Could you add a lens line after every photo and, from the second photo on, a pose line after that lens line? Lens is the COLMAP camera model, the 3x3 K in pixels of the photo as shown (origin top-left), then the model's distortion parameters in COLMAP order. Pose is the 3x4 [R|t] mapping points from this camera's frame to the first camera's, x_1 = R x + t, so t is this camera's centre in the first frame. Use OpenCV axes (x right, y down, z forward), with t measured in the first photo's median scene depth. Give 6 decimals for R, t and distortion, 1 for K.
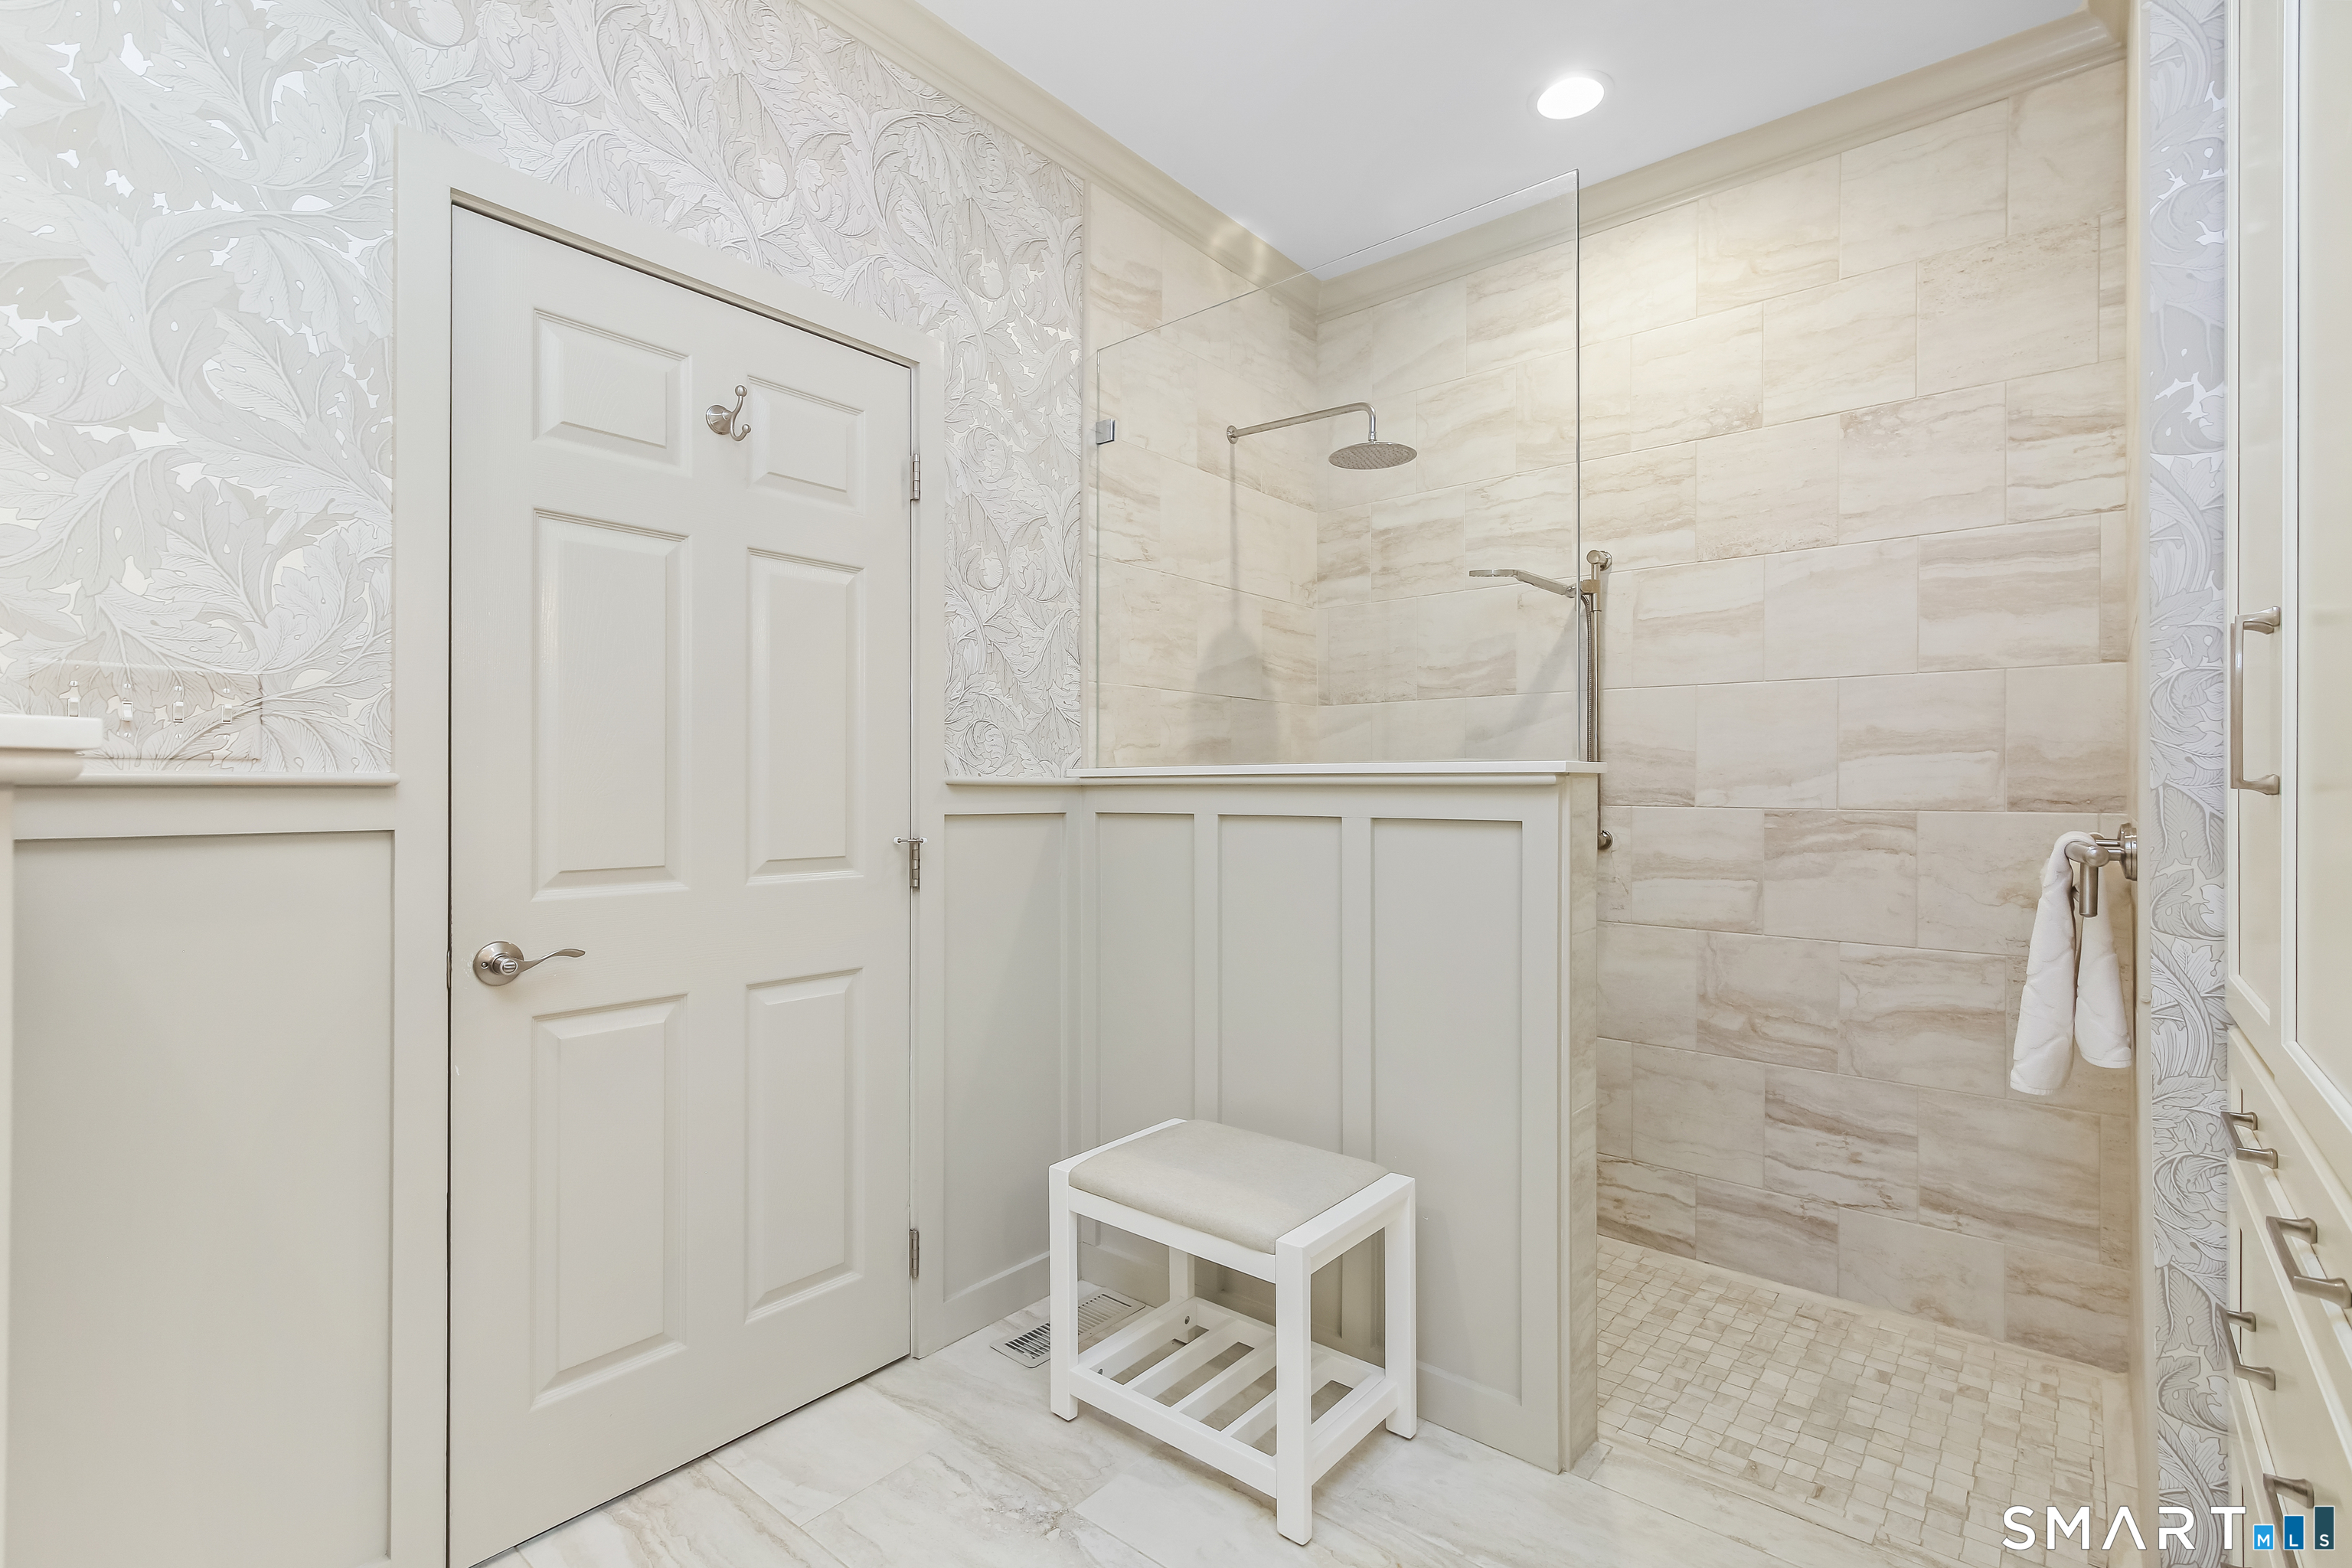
lens RADIAL K [[1067.4, 0, 1189.0], [0, 1067.4, 781.0], [0, 0, 1]] dist [-0.007409, 0.002447]
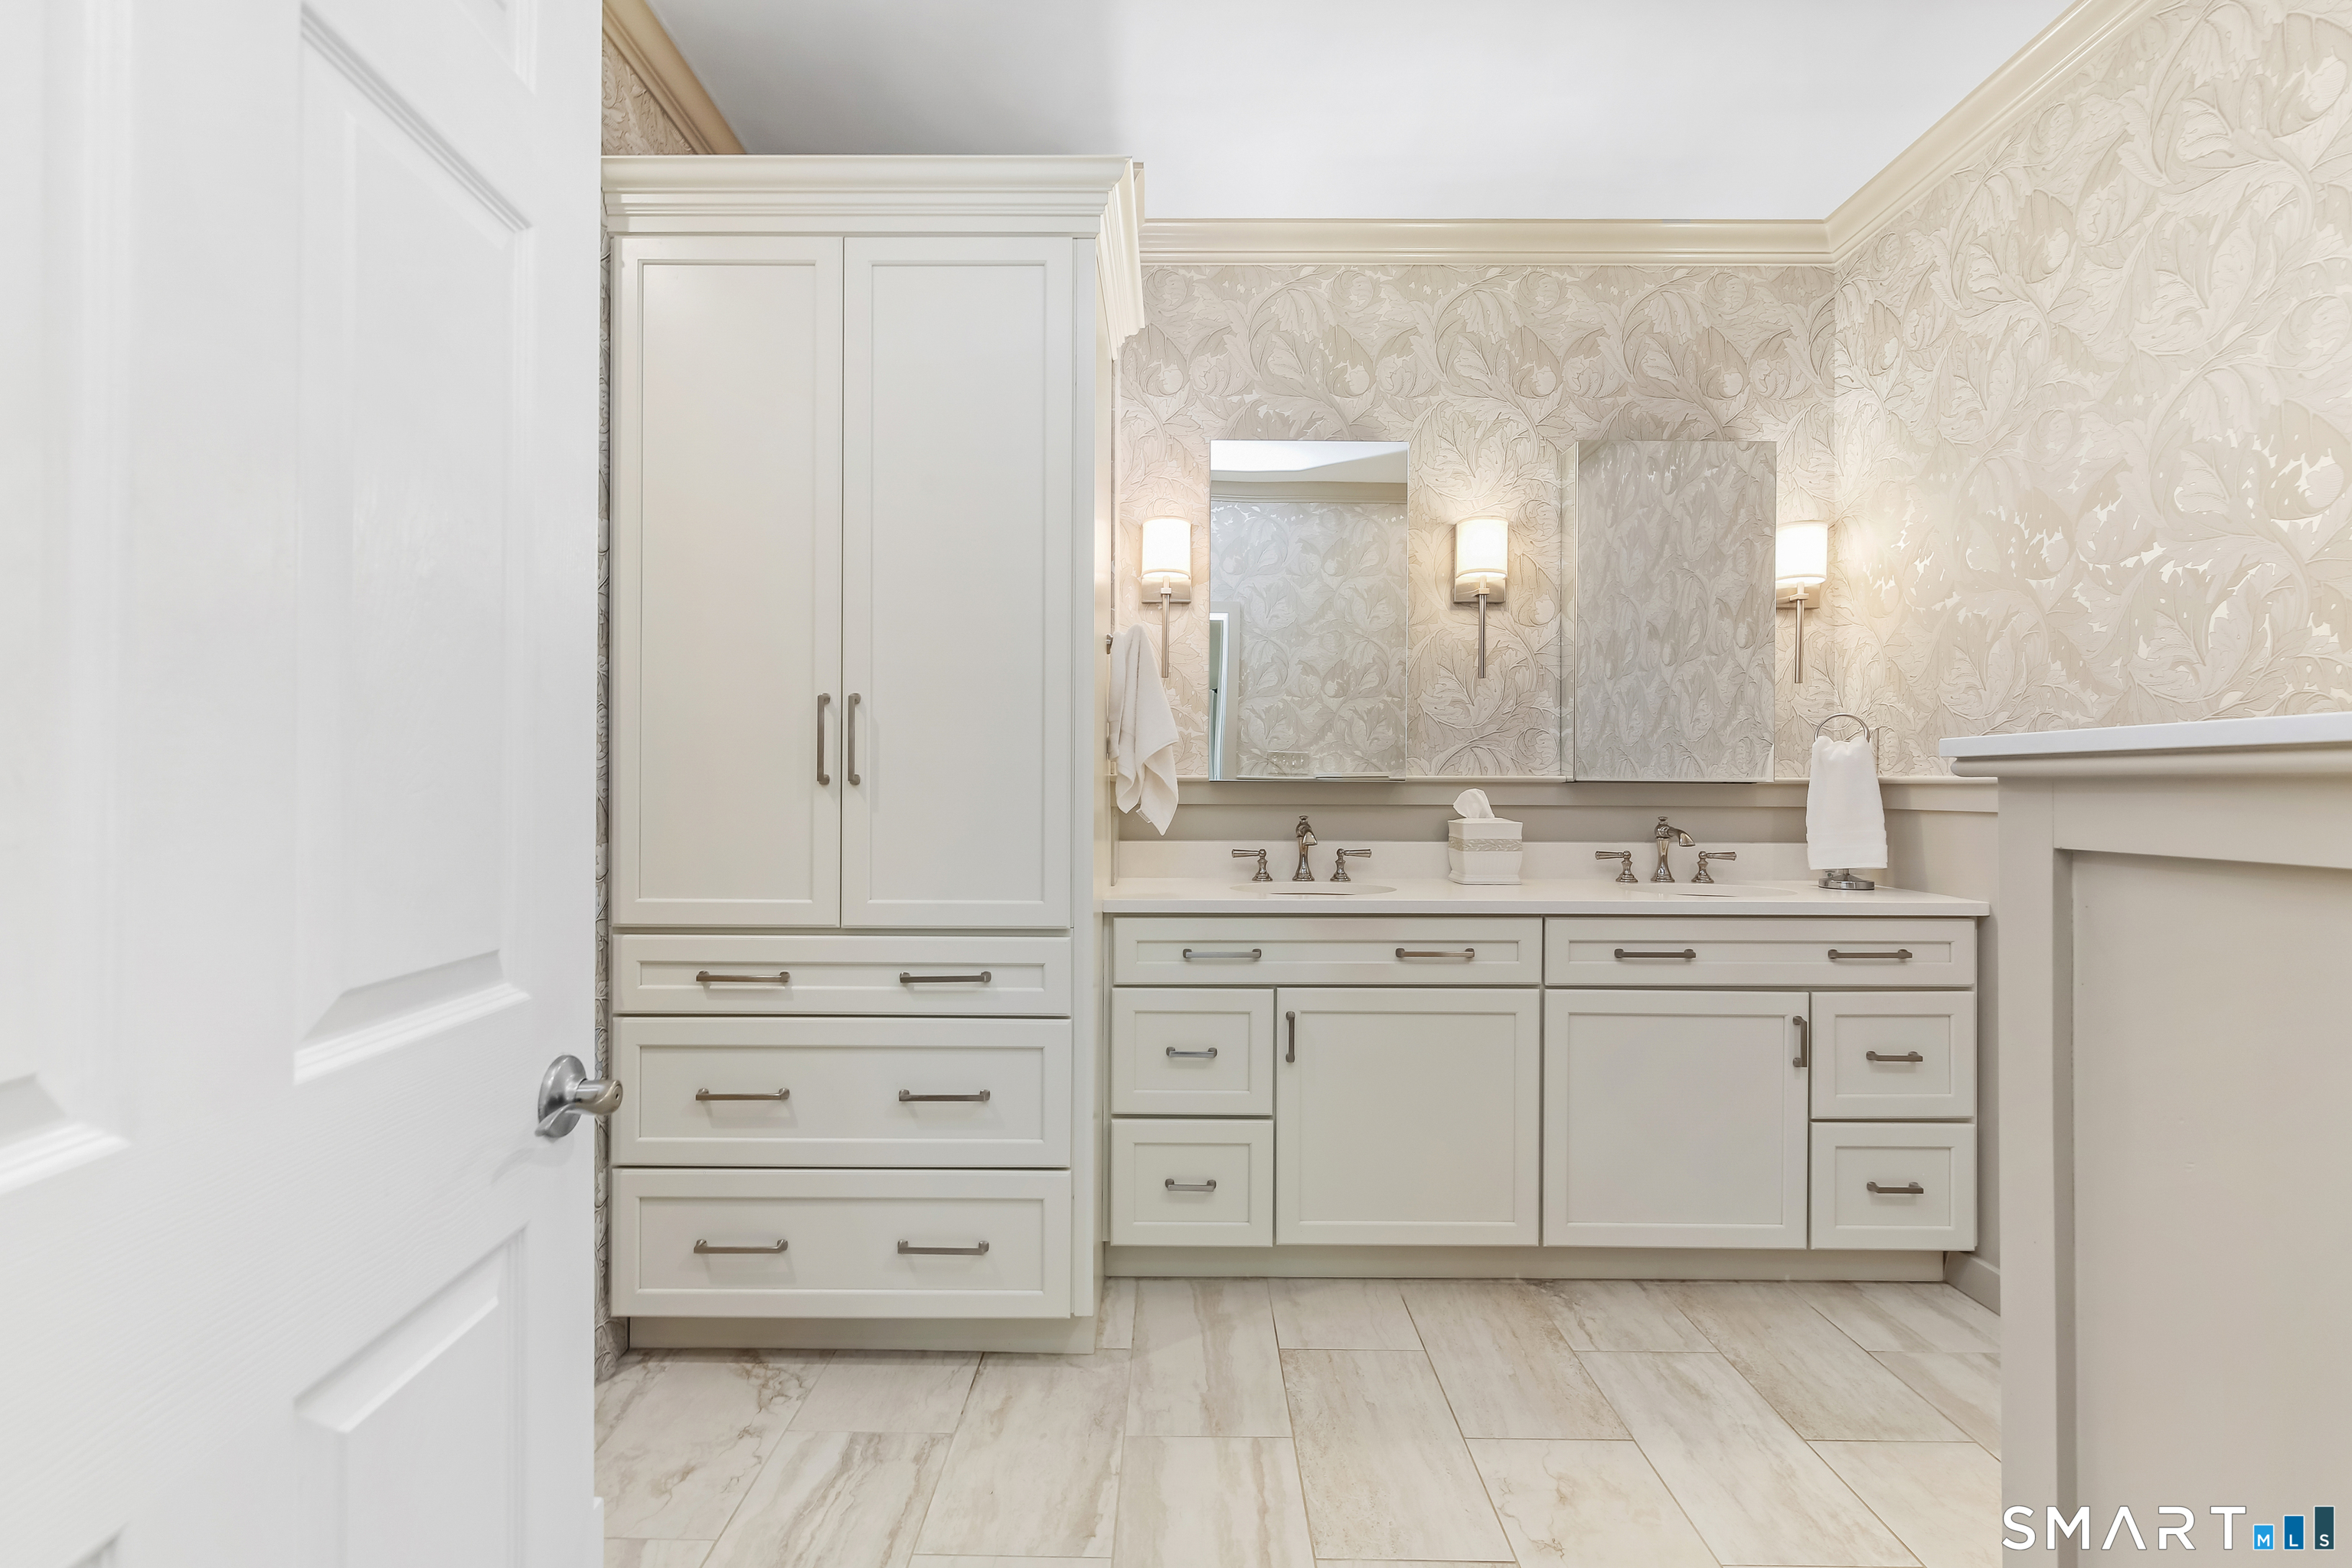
lens RADIAL K [[1067.4, 0, 1178.3], [0, 1067.4, 782.8], [0, 0, 1]] dist [-0.007409, 0.002447]
pose [[-0.779415, -0.001067, -0.626507, 1.079296], [-0.000409, 0.999999, -0.001194, 0.008197], [0.626508, -0.000674, -0.779415, 1.320620]]
